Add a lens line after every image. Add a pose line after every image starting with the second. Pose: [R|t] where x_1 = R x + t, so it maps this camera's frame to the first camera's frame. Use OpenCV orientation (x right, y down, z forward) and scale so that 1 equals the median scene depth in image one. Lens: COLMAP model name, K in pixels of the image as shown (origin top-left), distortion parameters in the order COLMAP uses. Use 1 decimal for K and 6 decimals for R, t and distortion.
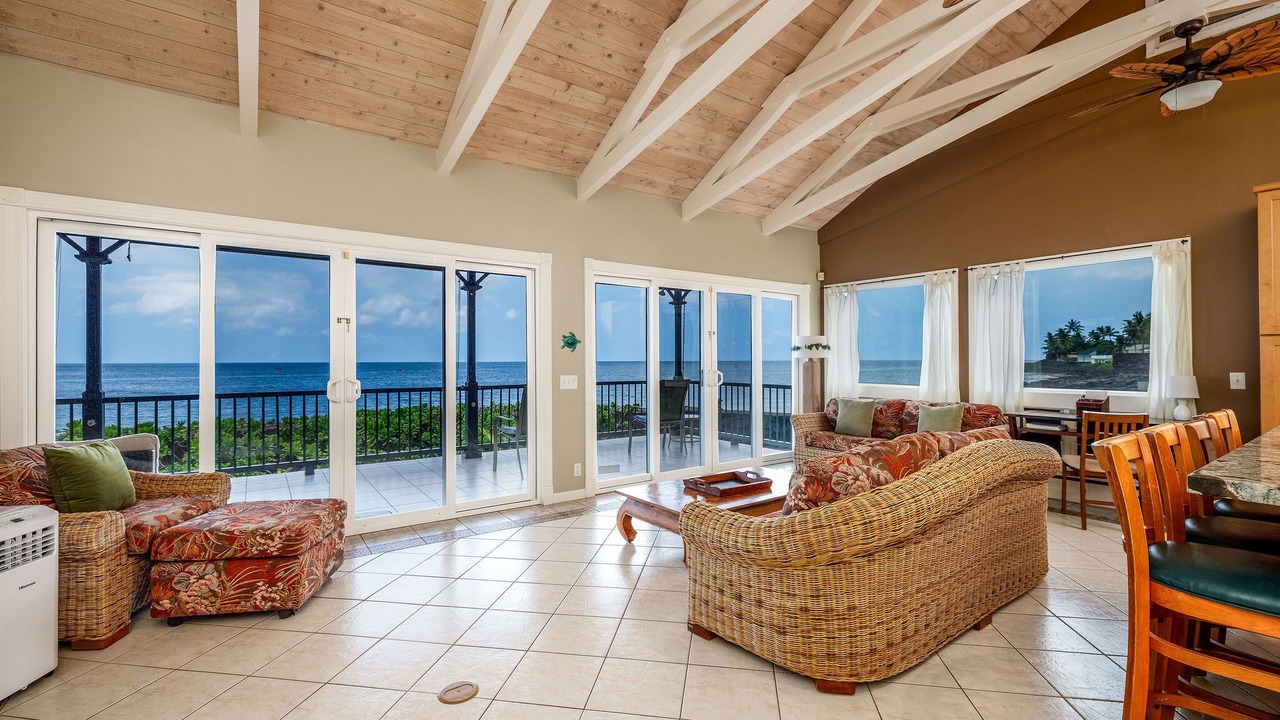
lens RADIAL K [[554.9, 0, 652.0], [0, 554.9, 368.9], [0, 0, 1]] dist [0.001161, 0.000072]
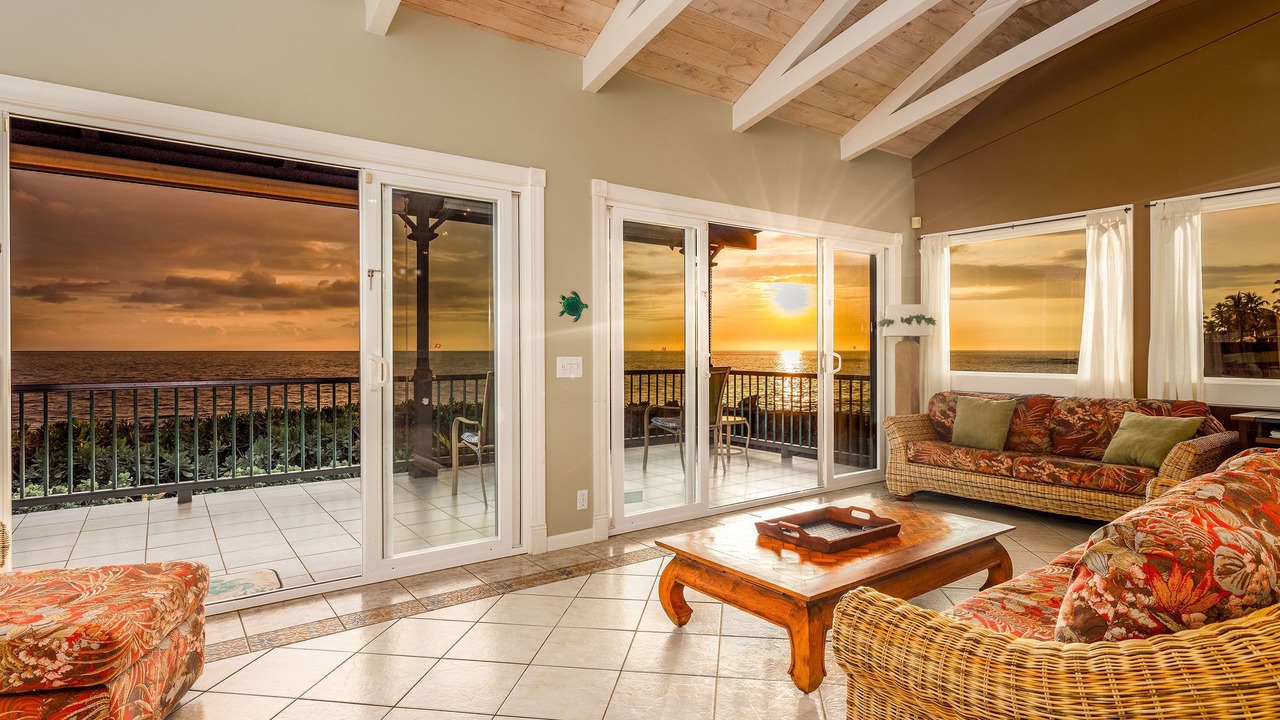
lens RADIAL K [[649.5, 0, 629.3], [0, 649.5, 369.6], [0, 0, 1]] dist [-0.044874, -0.005470]
pose [[0.999975, 0.001491, -0.006948, -0.080836], [-0.001406, 0.999923, 0.012338, 0.017399], [0.006966, -0.012328, 0.999900, 0.255635]]
